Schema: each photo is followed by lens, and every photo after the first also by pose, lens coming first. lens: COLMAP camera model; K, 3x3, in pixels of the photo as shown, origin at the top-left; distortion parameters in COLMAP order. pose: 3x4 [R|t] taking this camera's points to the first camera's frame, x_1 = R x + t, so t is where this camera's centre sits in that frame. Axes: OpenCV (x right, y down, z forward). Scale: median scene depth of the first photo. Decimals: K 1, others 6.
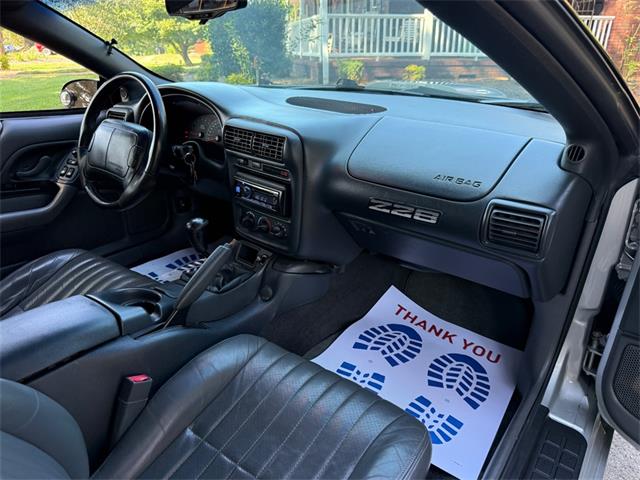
lens RADIAL K [[458.8, 0, 320.5], [0, 458.8, 238.2], [0, 0, 1]] dist [0.003361, -0.002879]
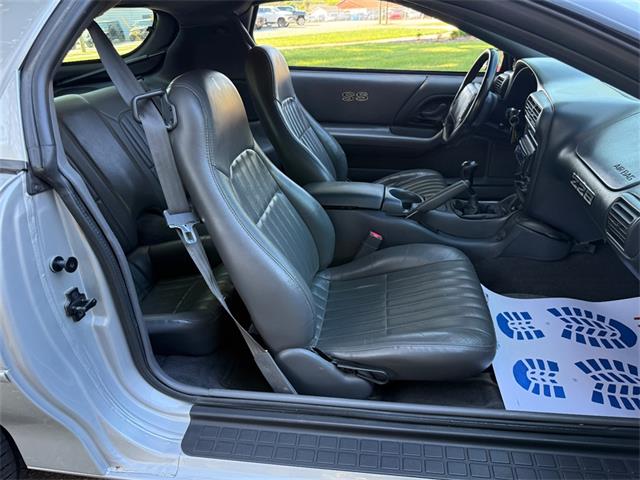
lens RADIAL K [[458.8, 0, 321.5], [0, 458.8, 240.1], [0, 0, 1]] dist [0.003361, -0.002879]
pose [[0.507304, 0.364995, -0.780654, 0.617749], [-0.306067, 0.923129, 0.232713, -0.006289], [0.805584, 0.120876, 0.580020, -0.099356]]
